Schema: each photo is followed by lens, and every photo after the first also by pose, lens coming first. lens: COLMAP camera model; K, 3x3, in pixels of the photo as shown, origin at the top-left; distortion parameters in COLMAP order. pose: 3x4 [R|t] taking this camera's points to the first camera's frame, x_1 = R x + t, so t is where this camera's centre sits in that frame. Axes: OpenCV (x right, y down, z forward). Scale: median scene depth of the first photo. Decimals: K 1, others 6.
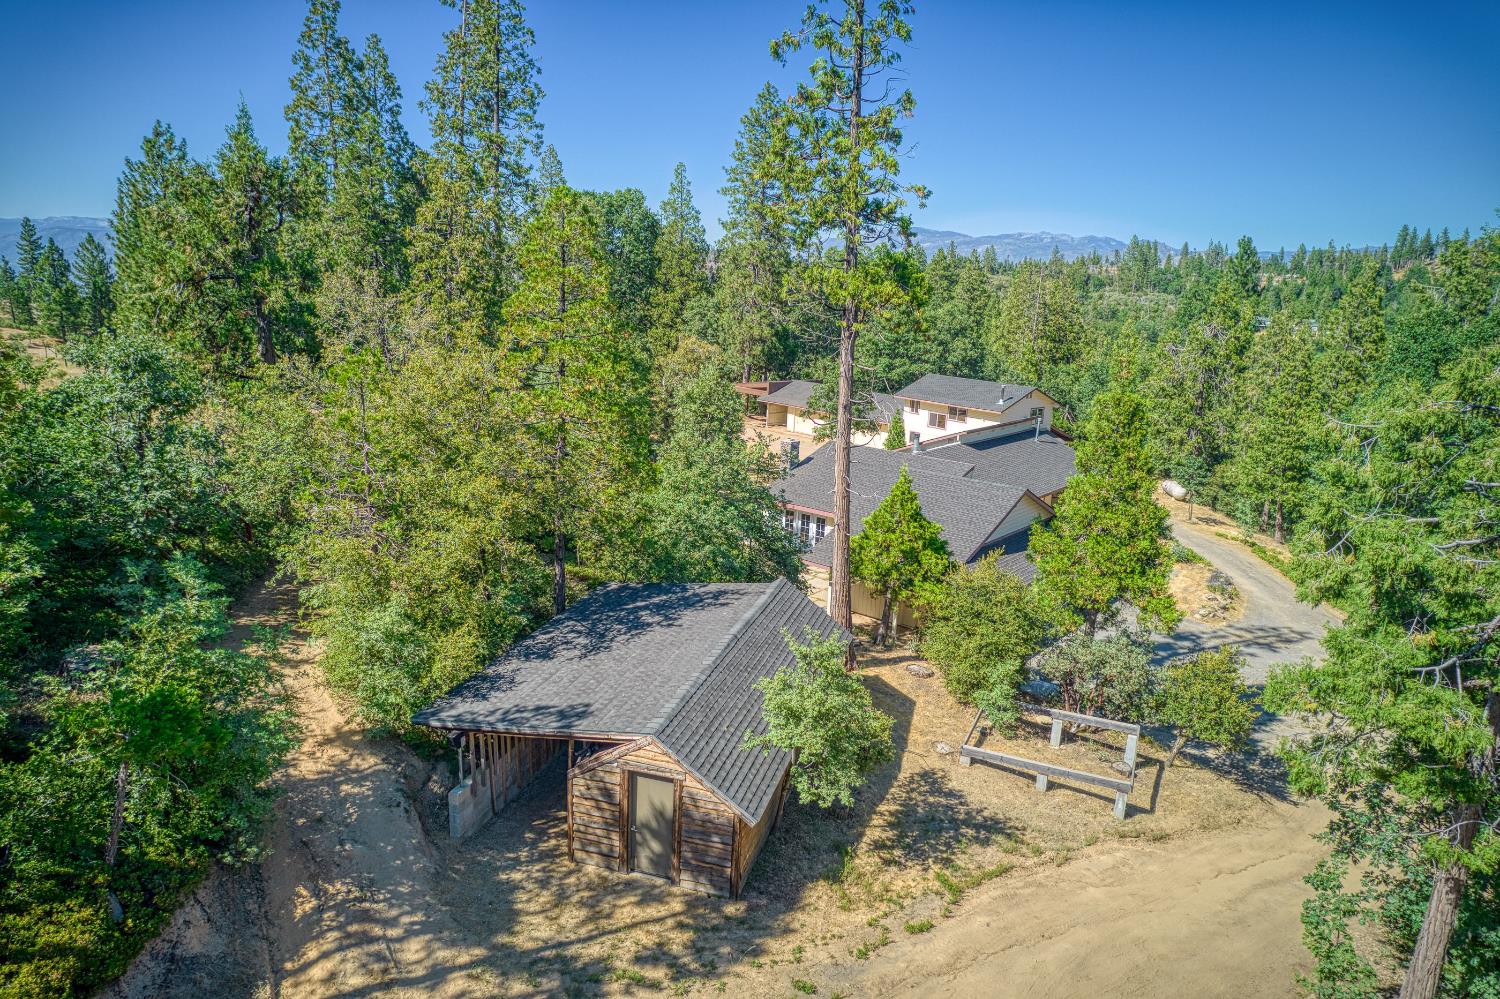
lens RADIAL K [[952.7, 0, 750.0], [0, 952.7, 499.5], [0, 0, 1]] dist [-0.058617, 0.053978]
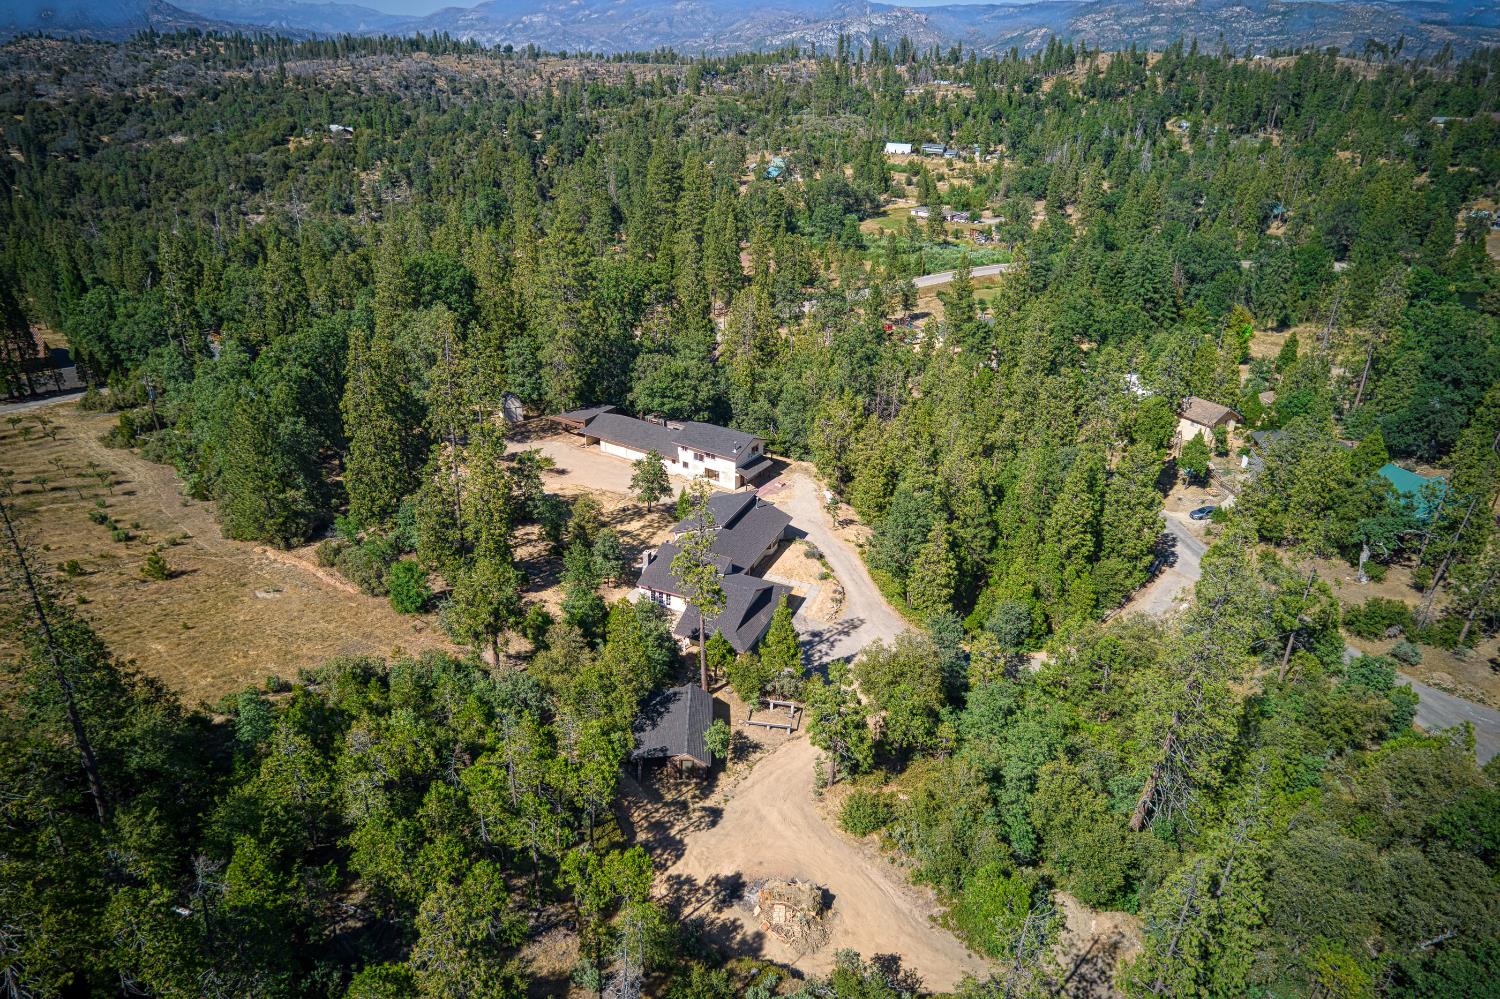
lens RADIAL K [[952.7, 0, 750.0], [0, 952.7, 499.5], [0, 0, 1]] dist [-0.058617, 0.053978]
pose [[0.955908, -0.131741, 0.262457, -0.604971], [0.070018, 0.970198, 0.231976, -1.412525], [-0.285196, -0.203371, 0.936645, -2.234953]]
